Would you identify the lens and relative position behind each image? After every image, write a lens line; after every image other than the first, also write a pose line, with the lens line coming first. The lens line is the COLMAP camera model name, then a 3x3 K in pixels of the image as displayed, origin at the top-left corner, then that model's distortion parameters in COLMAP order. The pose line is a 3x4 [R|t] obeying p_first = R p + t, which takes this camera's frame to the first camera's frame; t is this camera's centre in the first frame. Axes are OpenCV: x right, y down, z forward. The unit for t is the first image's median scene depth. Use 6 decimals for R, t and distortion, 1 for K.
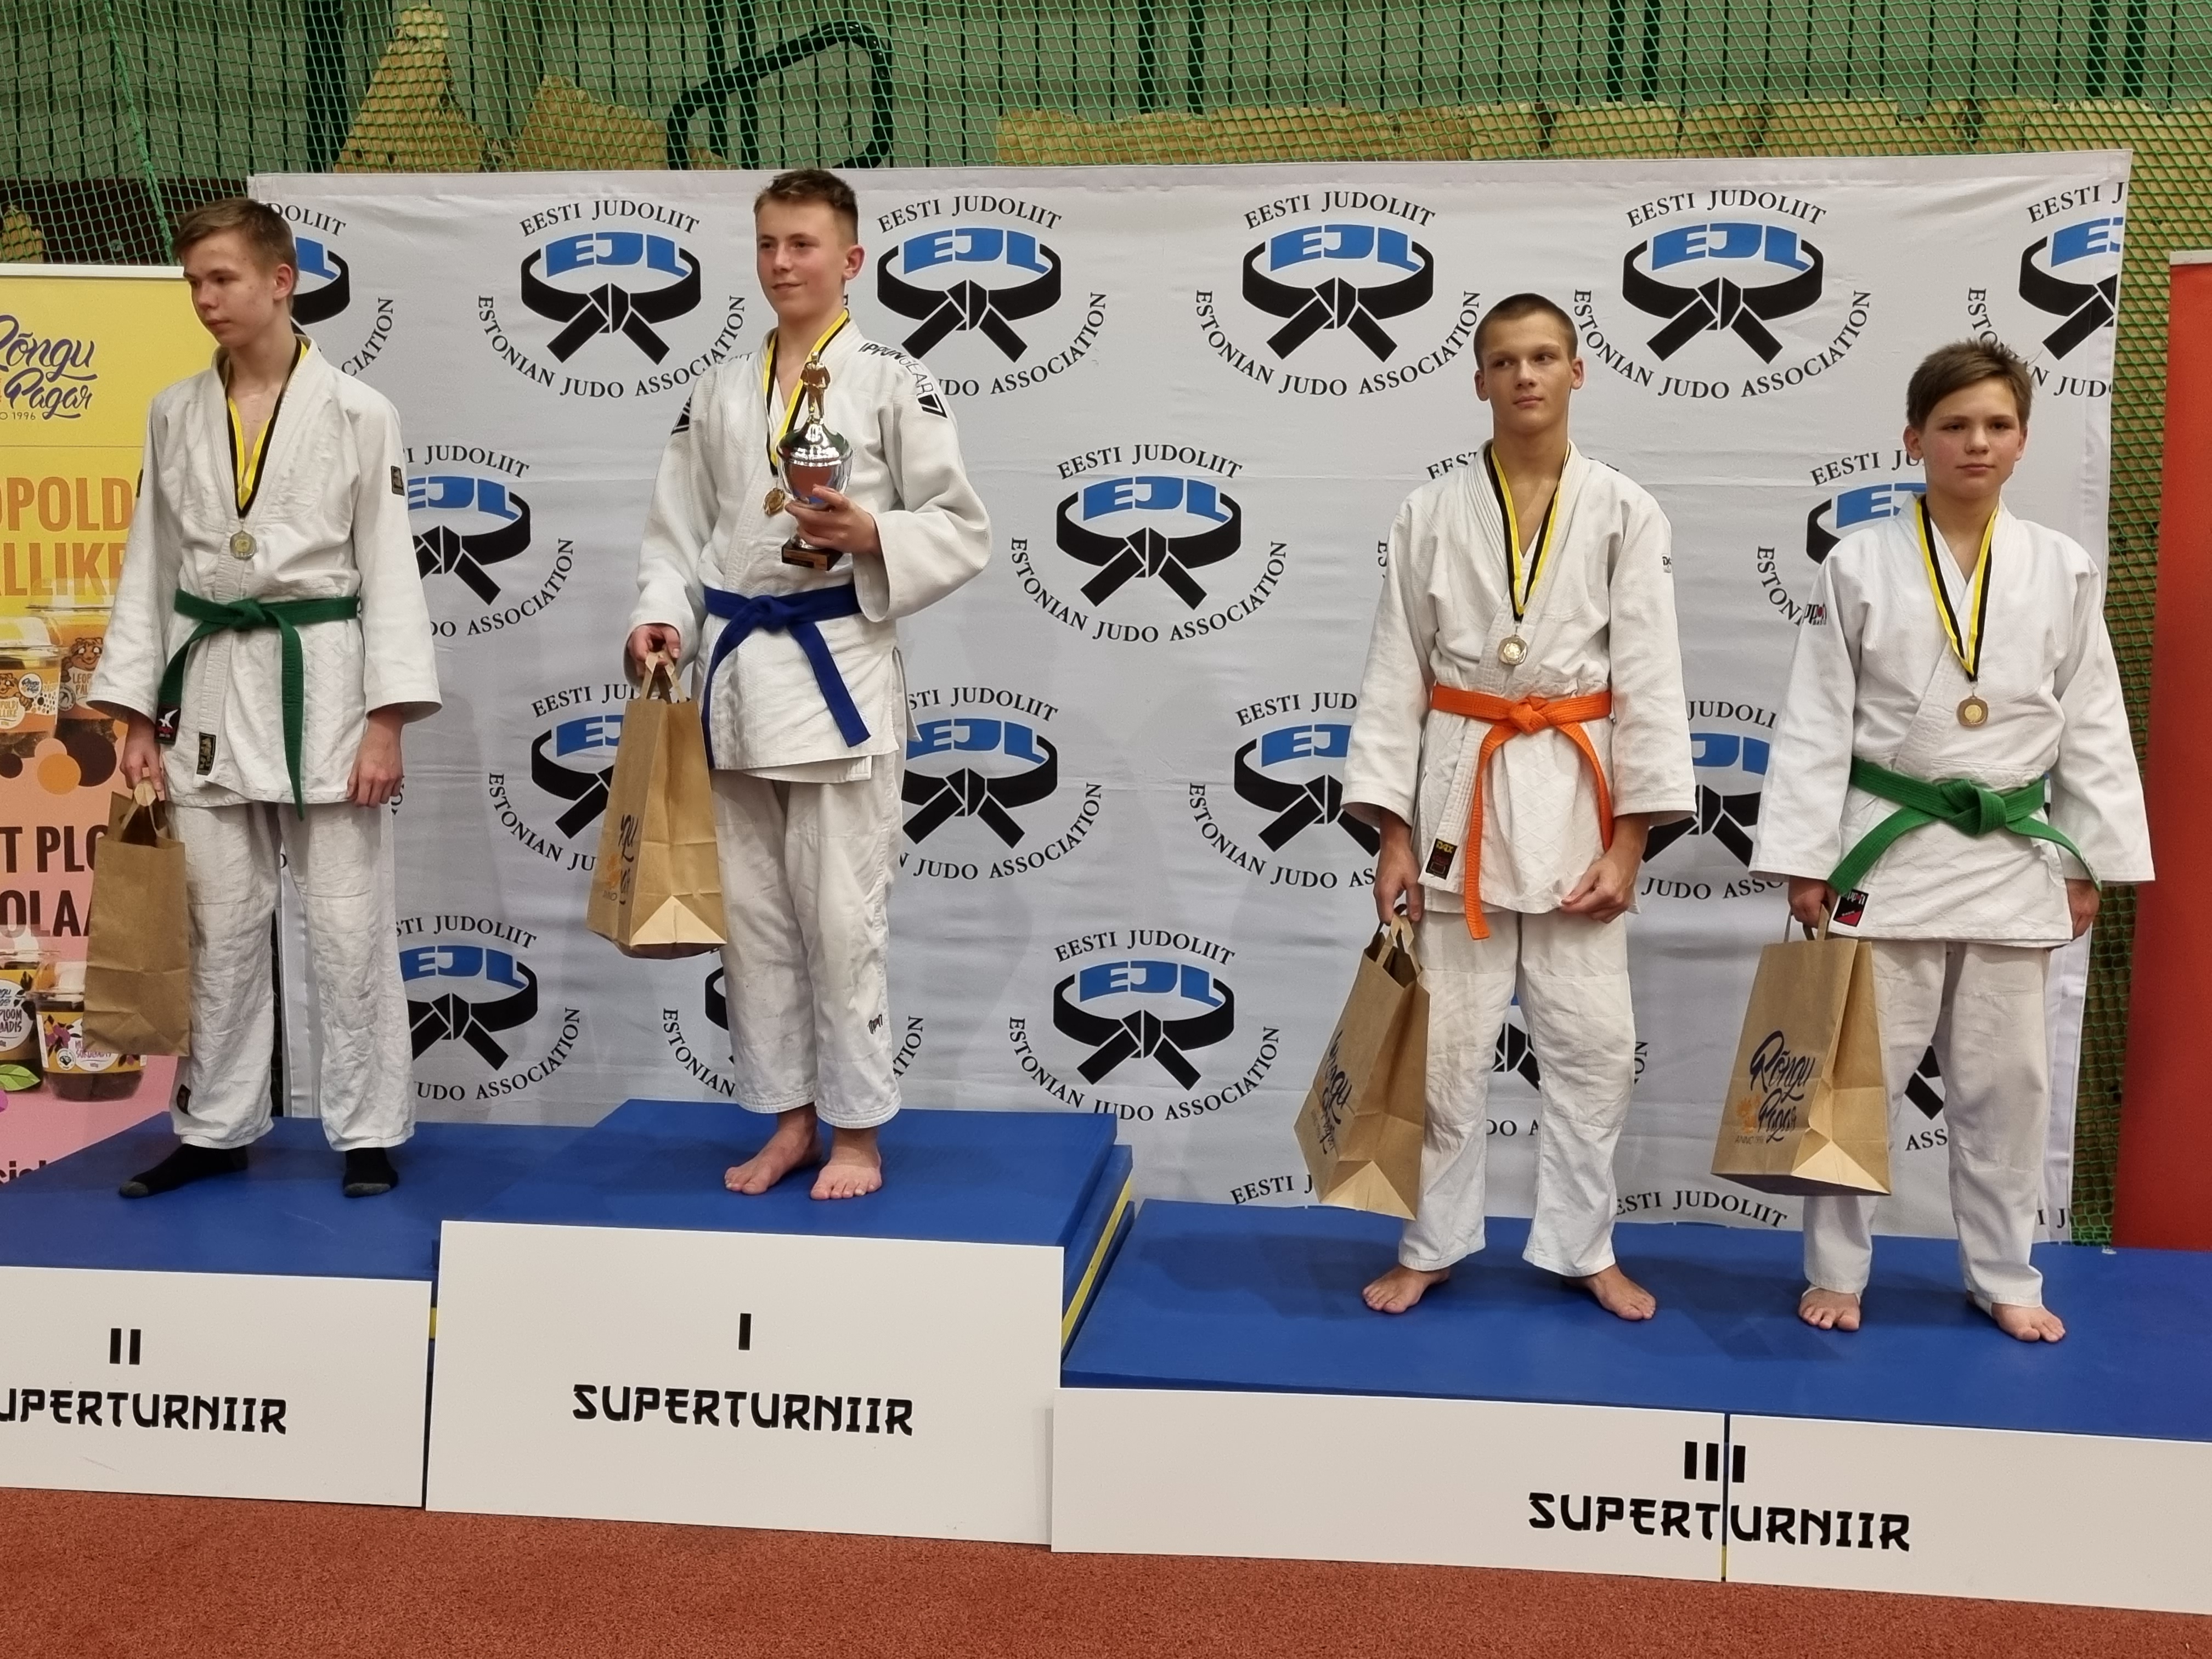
lens RADIAL K [[2350.9, 0, 1178.2], [0, 2350.9, 839.1], [0, 0, 1]] dist [0.065966, -0.067462]
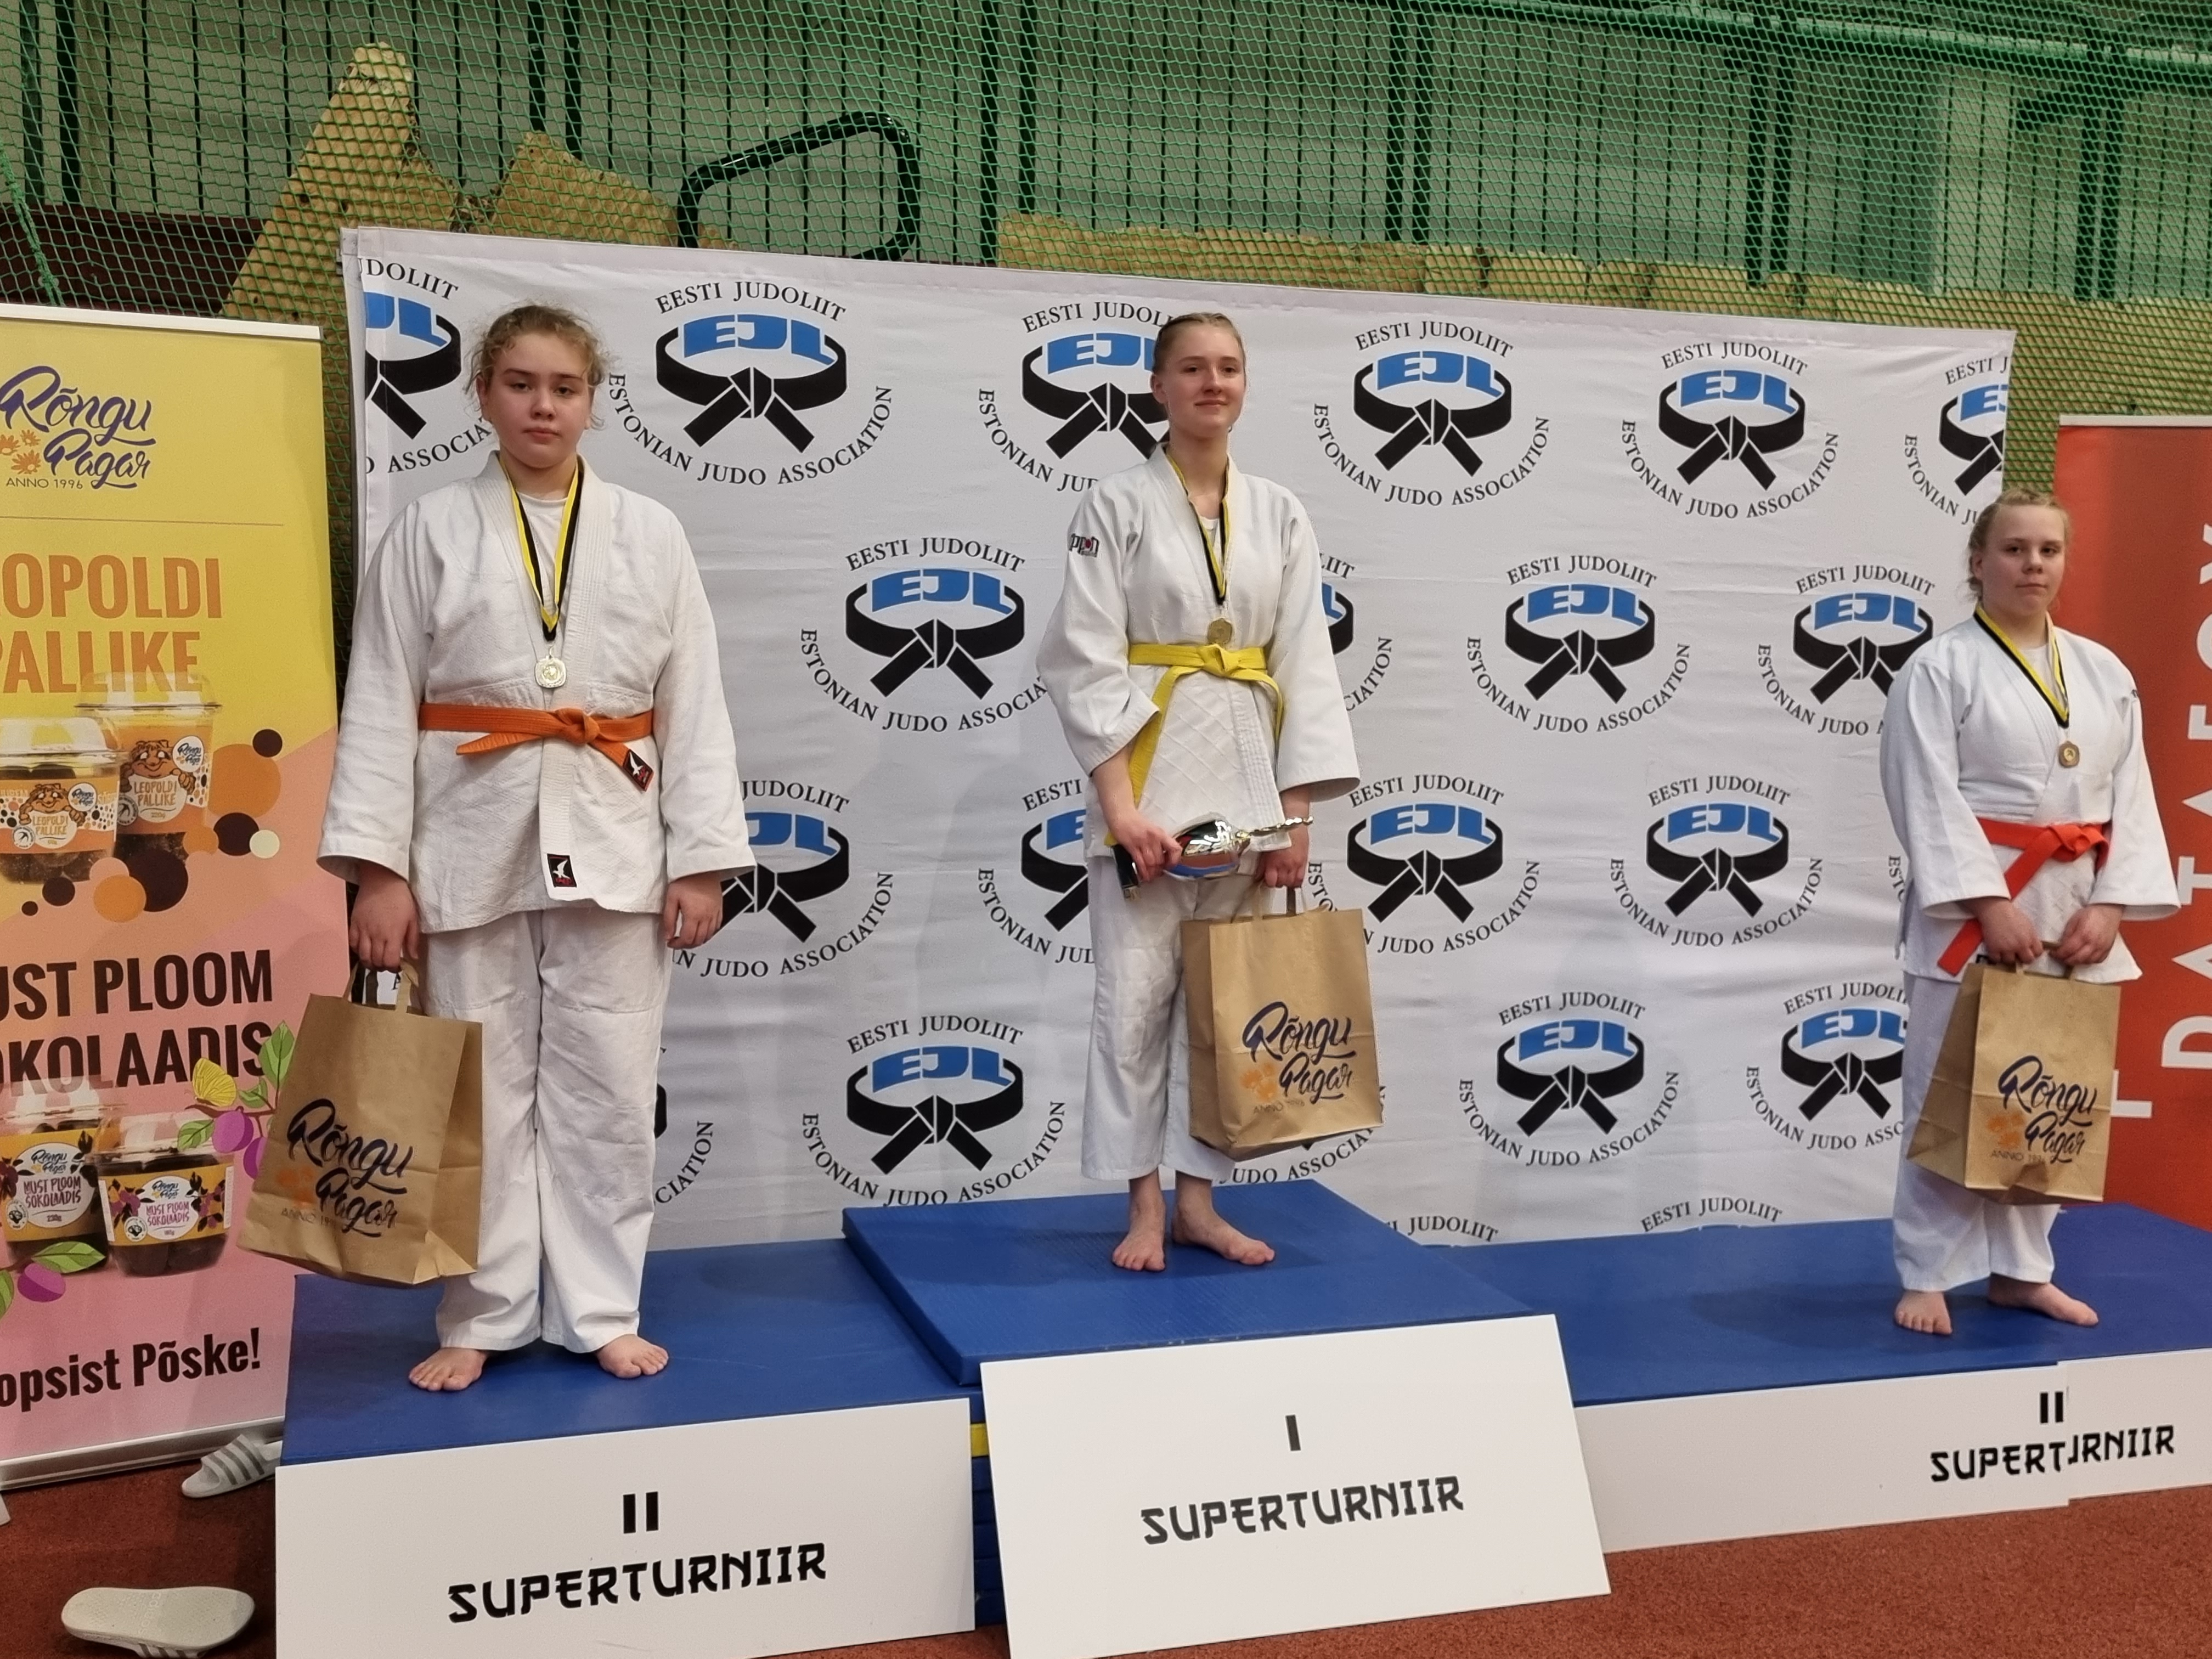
lens RADIAL K [[2353.2, 0, 1148.6], [0, 2353.2, 863.0], [0, 0, 1]] dist [0.053699, -0.047567]
pose [[0.904076, -0.035610, 0.425885, -0.512160], [0.043397, 0.999021, -0.008591, -0.017181], [-0.425162, 0.026249, 0.904736, 0.063371]]
